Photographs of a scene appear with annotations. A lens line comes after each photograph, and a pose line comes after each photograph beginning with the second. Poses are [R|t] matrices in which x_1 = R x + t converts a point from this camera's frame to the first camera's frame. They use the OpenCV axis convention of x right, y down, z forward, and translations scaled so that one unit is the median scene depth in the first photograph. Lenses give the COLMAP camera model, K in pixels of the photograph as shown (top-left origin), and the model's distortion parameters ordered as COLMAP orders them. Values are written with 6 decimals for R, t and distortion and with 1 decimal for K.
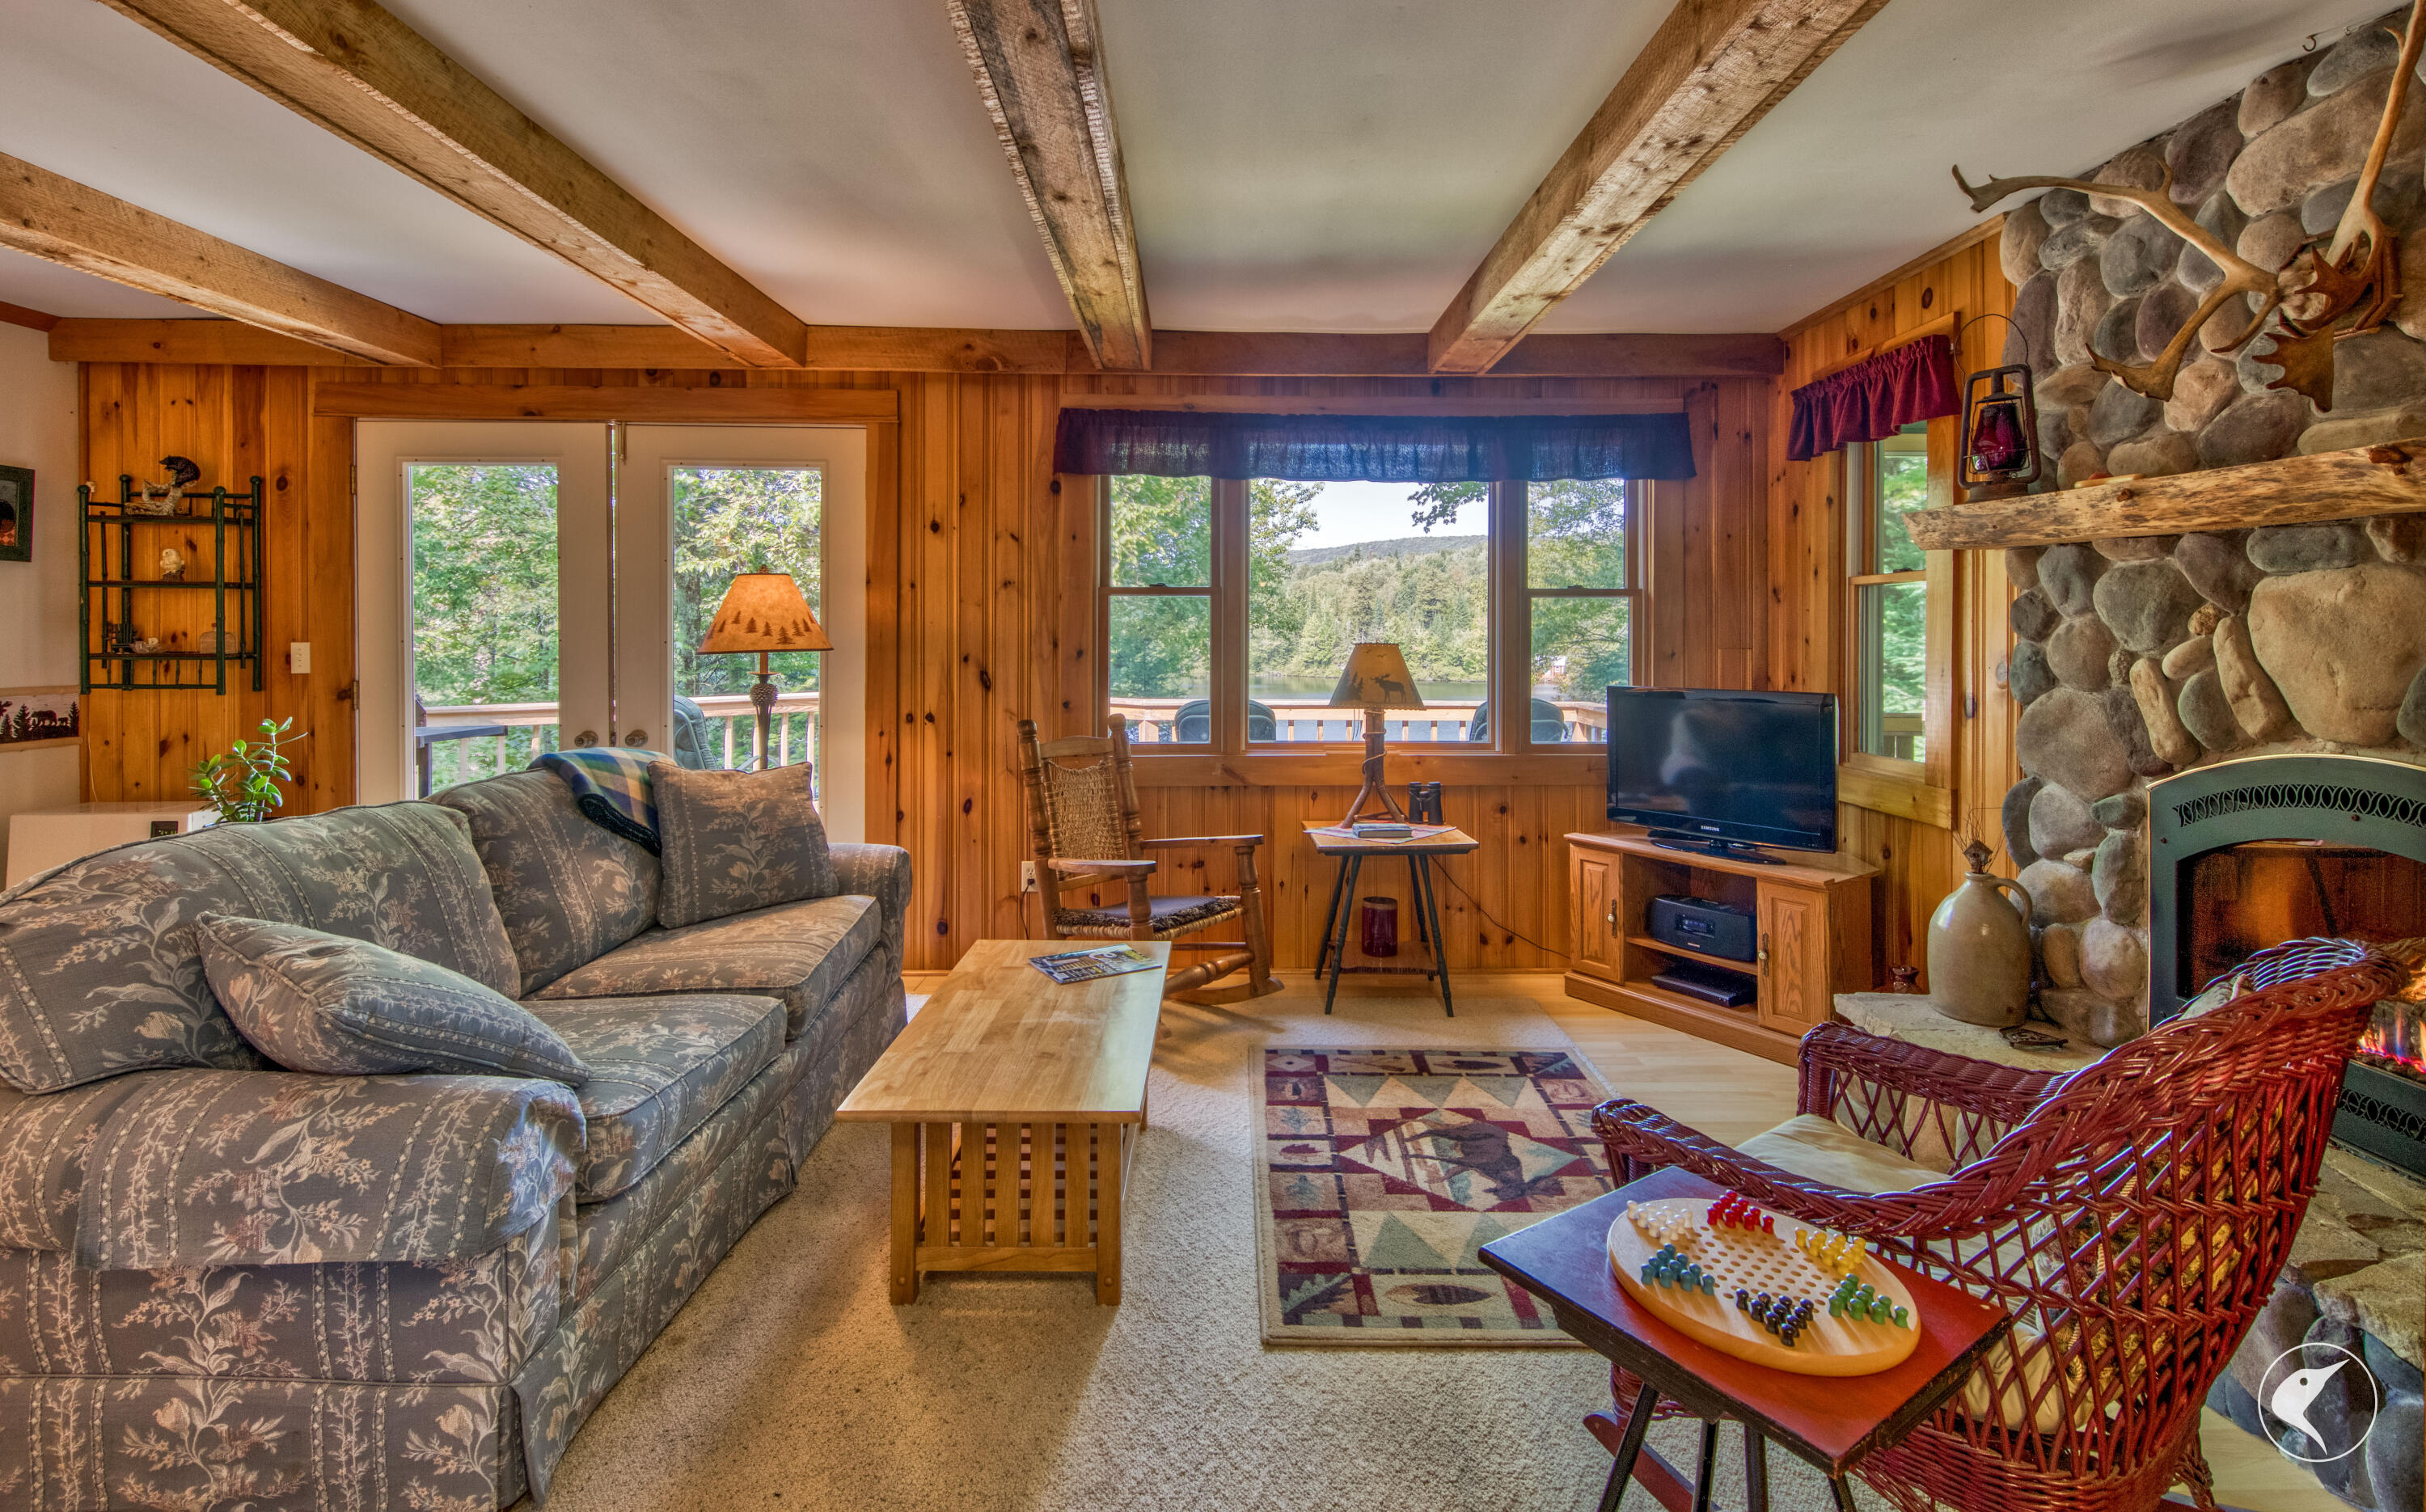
lens RADIAL K [[1120.9, 0, 1273.6], [0, 1120.9, 637.3], [0, 0, 1]] dist [-0.000540, -0.000428]
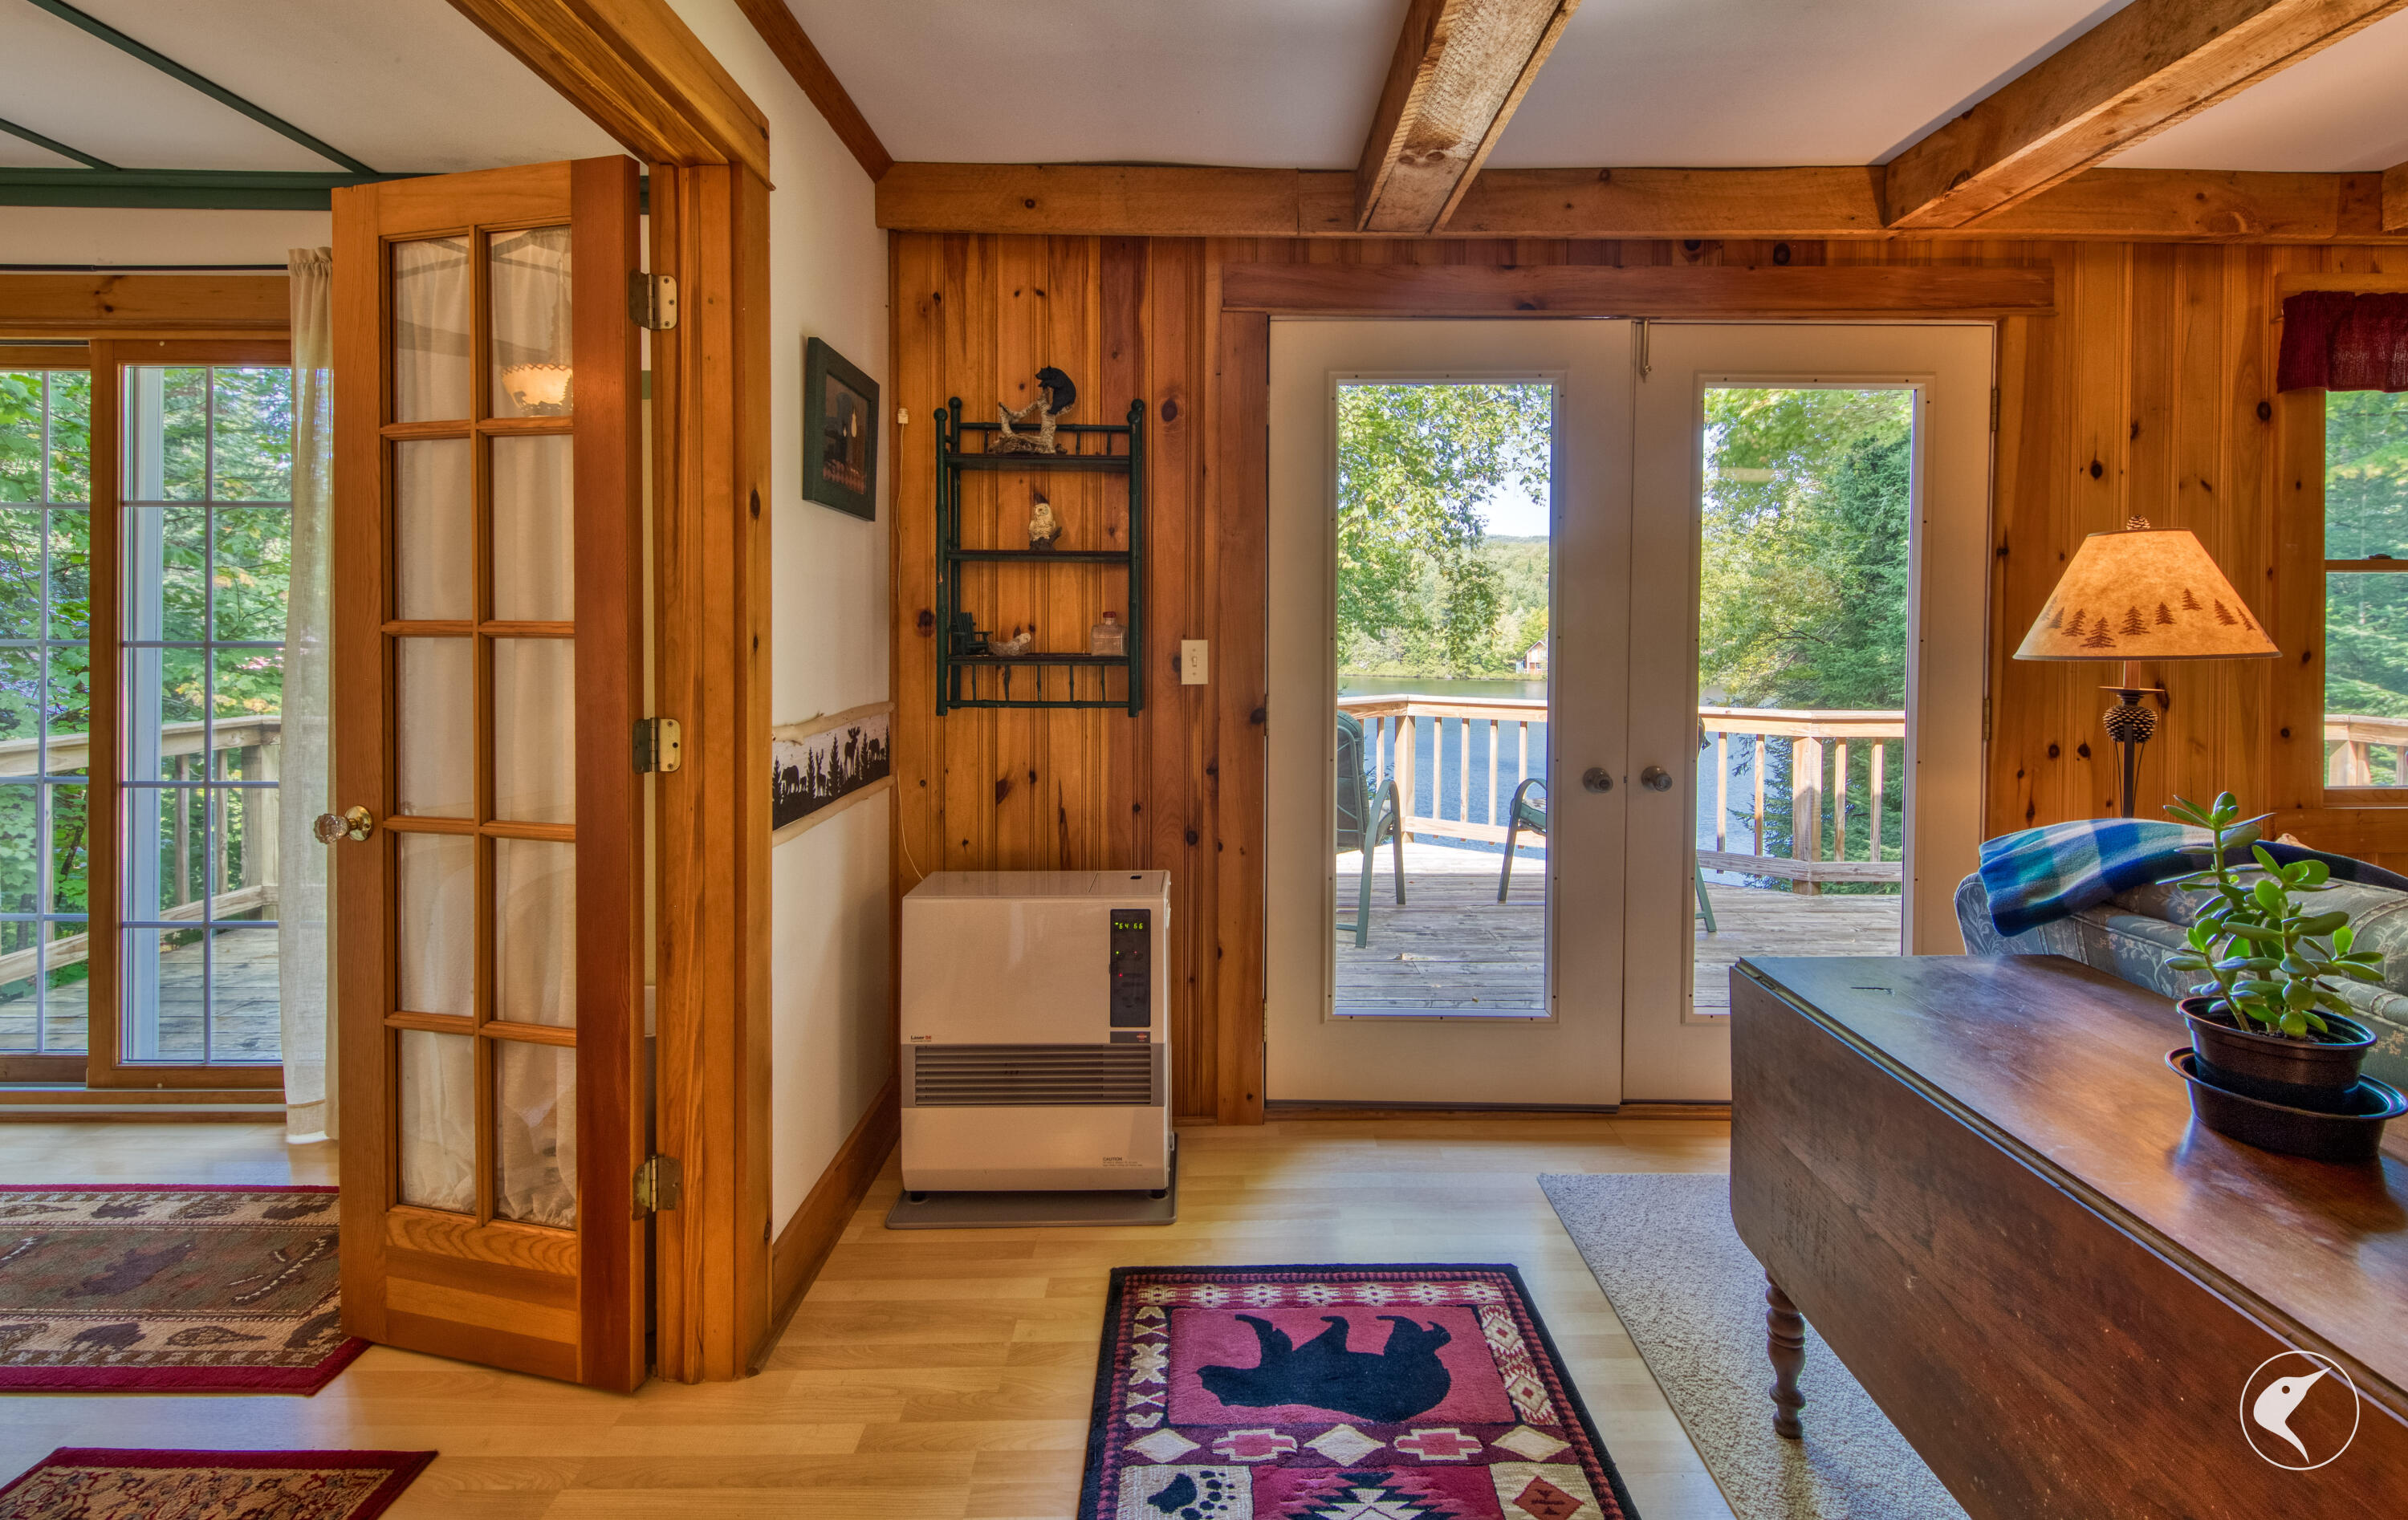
lens RADIAL K [[1074.3, 0, 1152.4], [0, 1074.3, 657.9], [0, 0, 1]] dist [0.006301, -0.000880]
pose [[0.999452, 0.000668, -0.033093, -0.885959], [-0.000120, 0.999863, 0.016557, 0.004341], [0.033099, -0.016544, 0.999315, 0.339617]]
